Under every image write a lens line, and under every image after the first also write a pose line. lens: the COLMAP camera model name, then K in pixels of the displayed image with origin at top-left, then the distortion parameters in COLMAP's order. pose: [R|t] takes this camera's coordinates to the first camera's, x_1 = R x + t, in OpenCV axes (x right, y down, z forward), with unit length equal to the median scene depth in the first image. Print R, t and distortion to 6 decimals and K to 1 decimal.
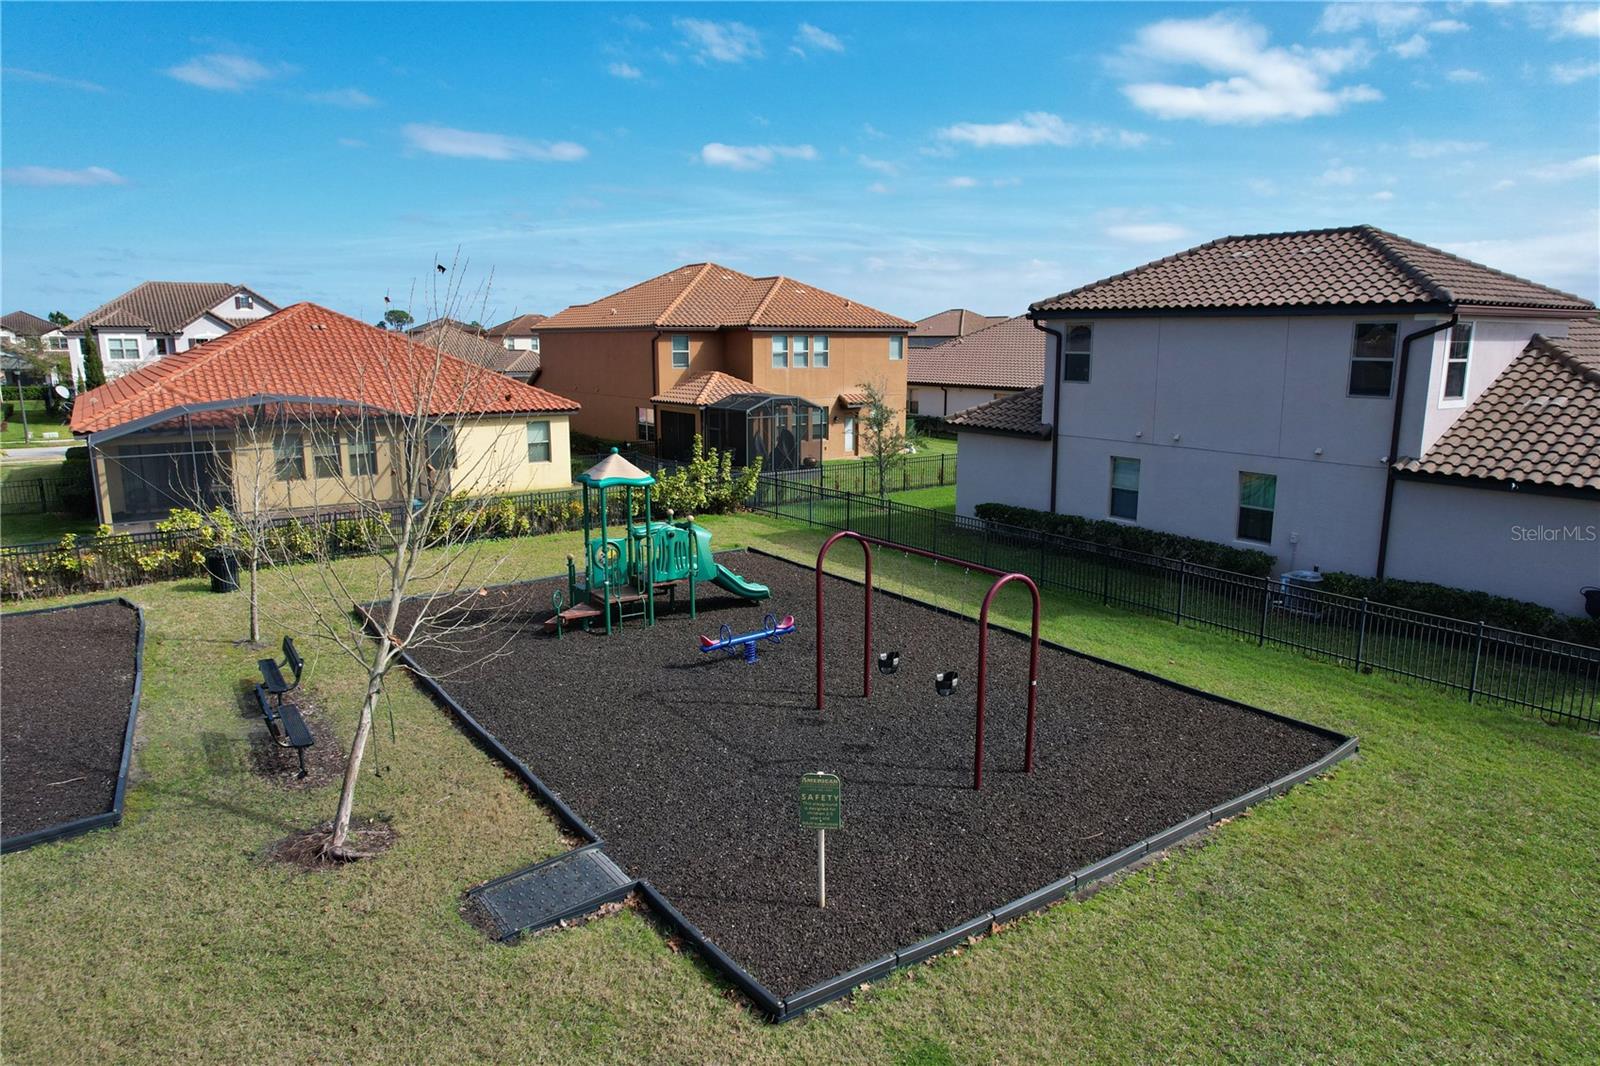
lens RADIAL K [[1019.2, 0, 803.7], [0, 1019.2, 541.5], [0, 0, 1]] dist [-0.076198, 0.071628]
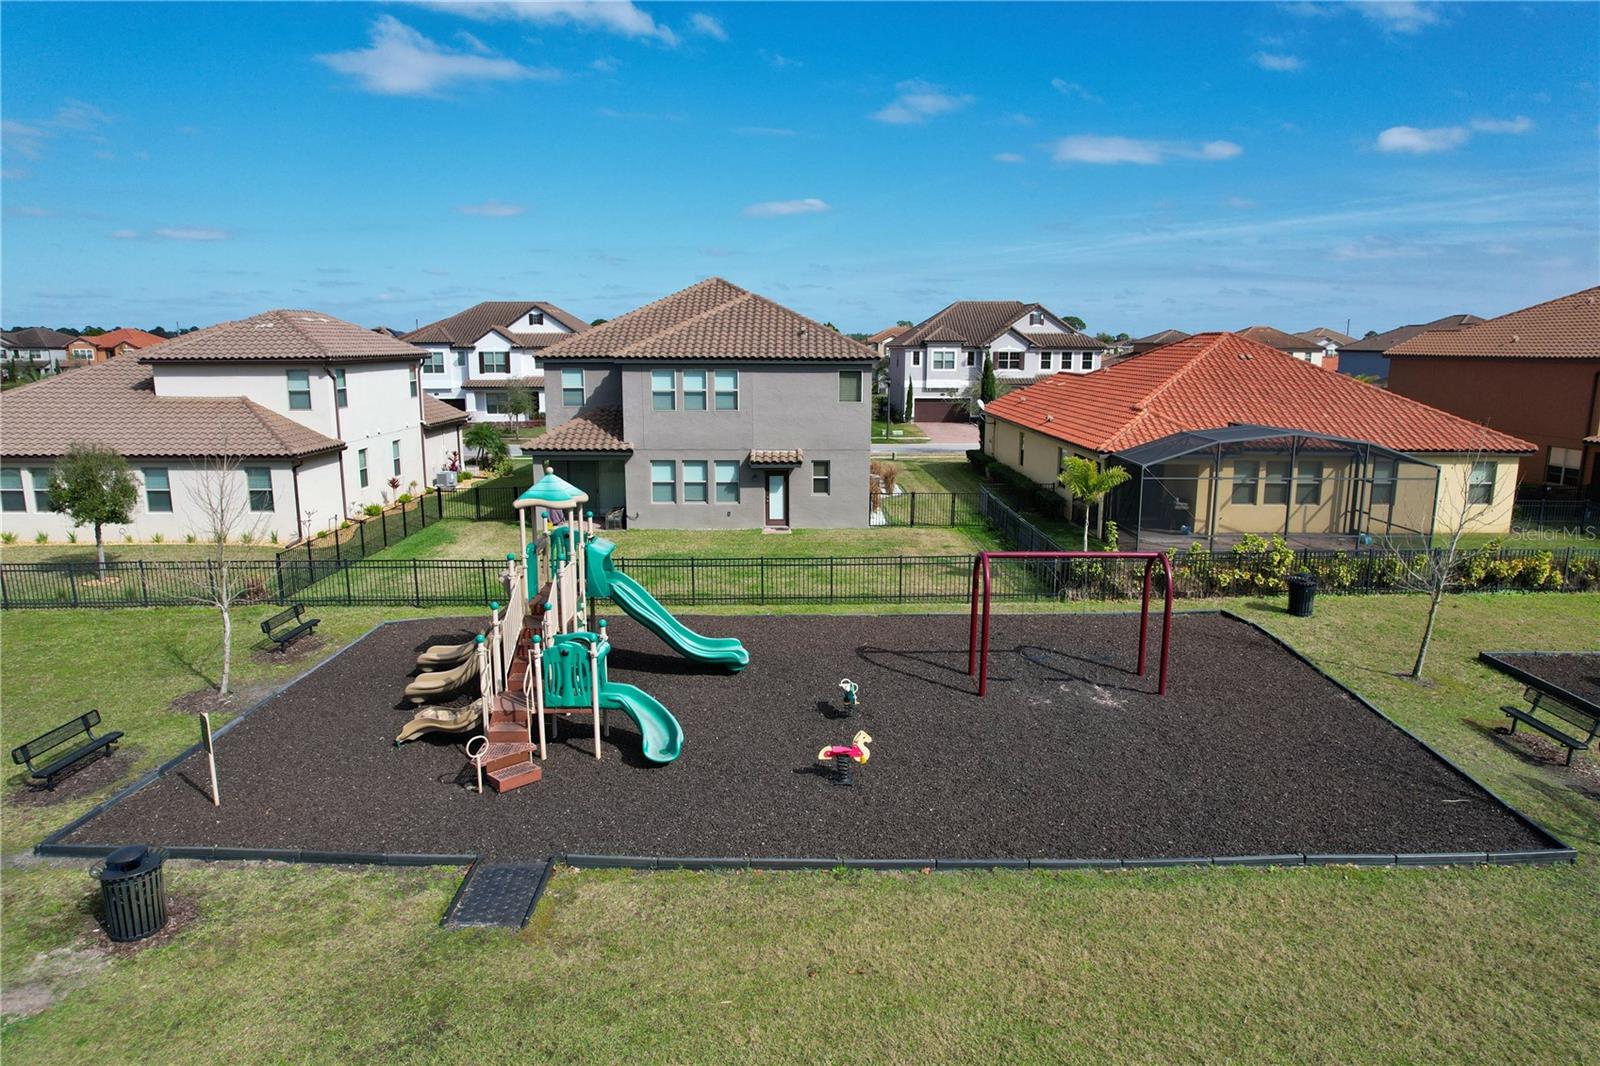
lens RADIAL K [[1019.2, 0, 803.7], [0, 1019.2, 541.5], [0, 0, 1]] dist [-0.076198, 0.071628]
pose [[0.829750, 0.109540, -0.547281, -0.269541], [-0.111355, 0.993328, 0.029990, -0.001320], [0.546915, 0.036058, 0.836412, -0.127619]]
